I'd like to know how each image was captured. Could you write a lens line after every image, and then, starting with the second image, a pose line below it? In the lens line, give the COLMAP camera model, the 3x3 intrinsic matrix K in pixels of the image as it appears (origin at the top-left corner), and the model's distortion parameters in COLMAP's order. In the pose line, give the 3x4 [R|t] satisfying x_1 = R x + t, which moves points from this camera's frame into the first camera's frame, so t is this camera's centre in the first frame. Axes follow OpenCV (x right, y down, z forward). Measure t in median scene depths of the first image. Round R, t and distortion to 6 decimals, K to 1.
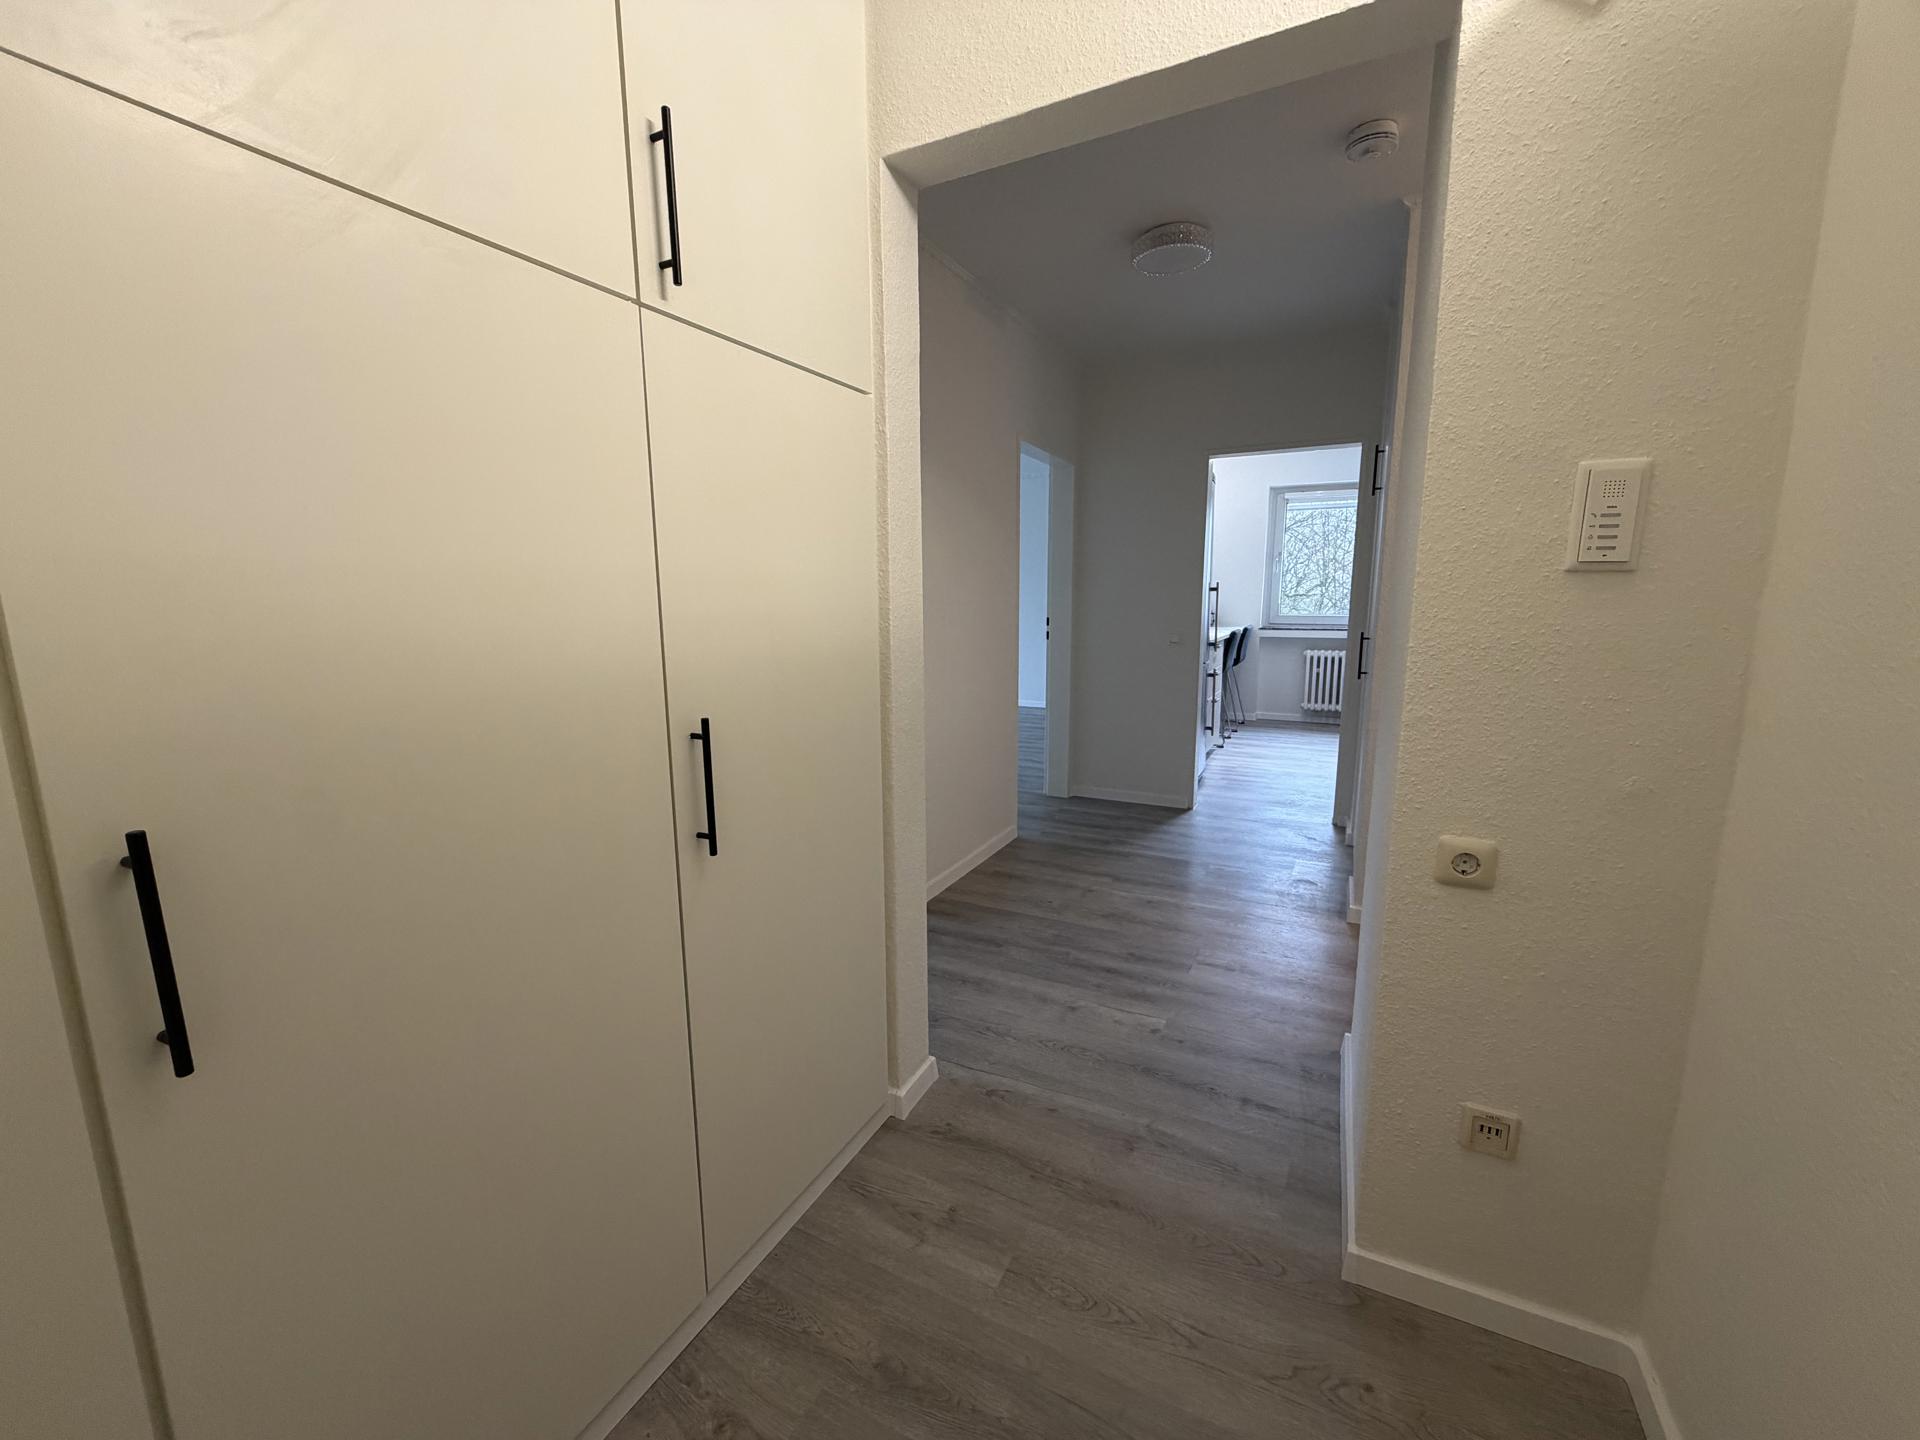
lens RADIAL K [[764.9, 0, 950.8], [0, 764.9, 720.1], [0, 0, 1]] dist [0.002193, 0.000194]
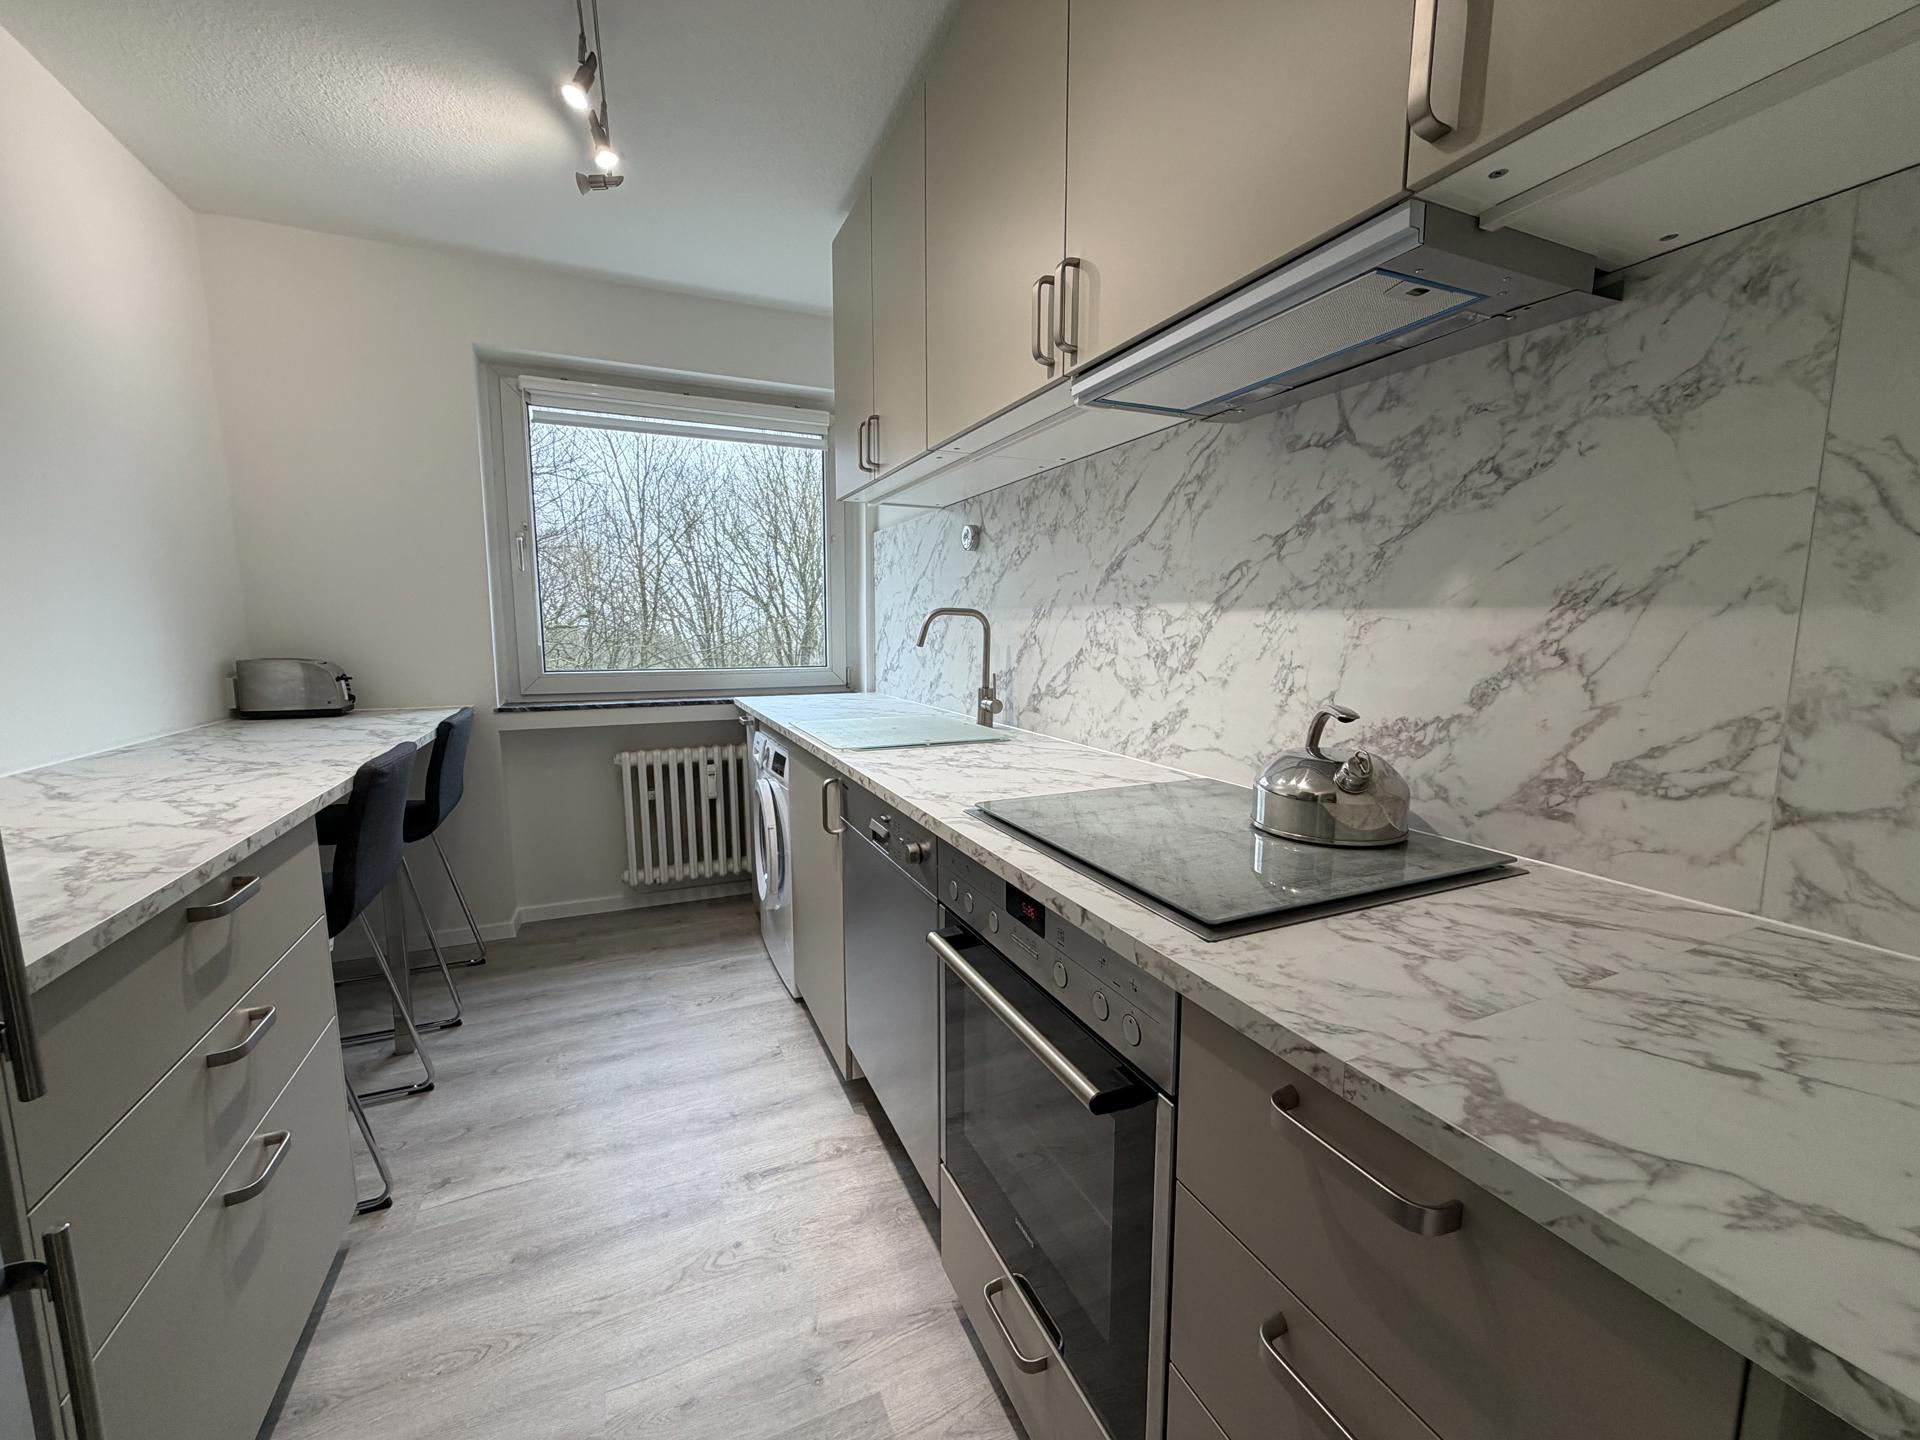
lens RADIAL K [[764.9, 0, 954.8], [0, 764.9, 721.4], [0, 0, 1]] dist [0.002193, 0.000194]
pose [[0.624293, -0.092996, 0.775635, 0.344312], [0.123652, 0.992135, 0.019429, -0.130169], [-0.771342, 0.083779, 0.630882, 0.801276]]
